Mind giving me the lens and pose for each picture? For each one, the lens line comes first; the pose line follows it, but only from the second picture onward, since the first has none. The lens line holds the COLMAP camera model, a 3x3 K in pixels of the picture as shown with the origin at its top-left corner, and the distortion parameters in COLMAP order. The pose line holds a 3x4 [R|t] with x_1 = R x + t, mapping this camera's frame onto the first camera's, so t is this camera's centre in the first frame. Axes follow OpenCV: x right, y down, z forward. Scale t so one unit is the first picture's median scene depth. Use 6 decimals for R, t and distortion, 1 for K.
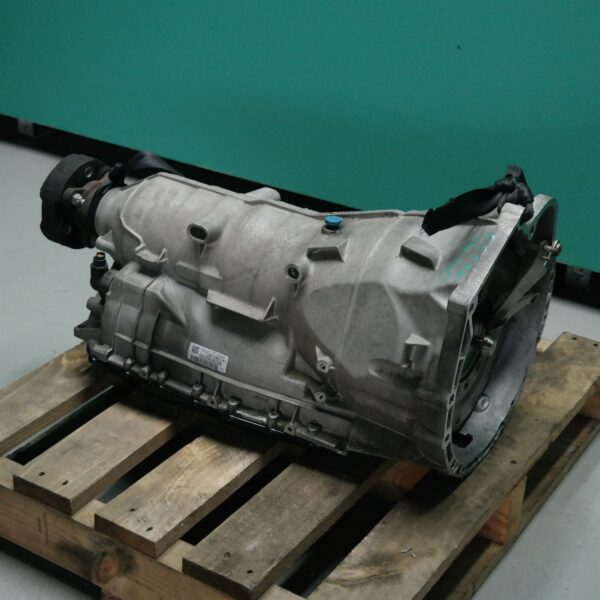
lens RADIAL K [[1237.7, 0, 300.0], [0, 1237.7, 300.0], [0, 0, 1]] dist [0.006340, -0.068567]
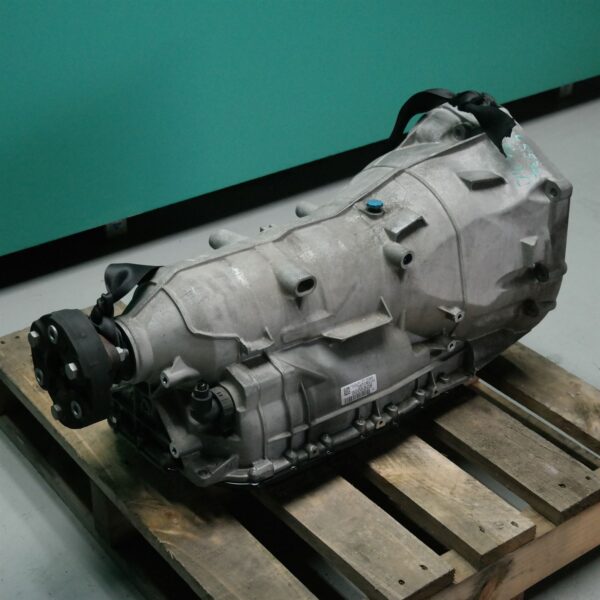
lens RADIAL K [[1080.0, 0, 300.0], [0, 1080.0, 300.0], [0, 0, 1]] dist [-0.035173, 0.112607]
pose [[0.344973, -0.499785, 0.794486, -0.755864], [0.428507, 0.836950, 0.340436, -0.332570], [-0.835090, 0.223002, 0.502886, 0.617401]]
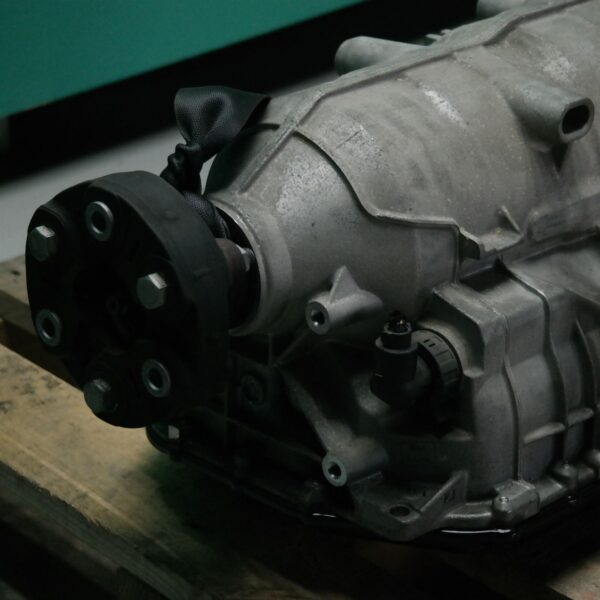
lens RADIAL K [[2074.1, 0, 300.0], [0, 2074.1, 300.0], [0, 0, 1]] dist [0.237492, 1.501174]
pose [[0.238219, -0.471370, 0.849154, -0.810172], [0.442585, 0.830951, 0.337104, -0.310247], [-0.864506, 0.295518, 0.406570, 0.821281]]
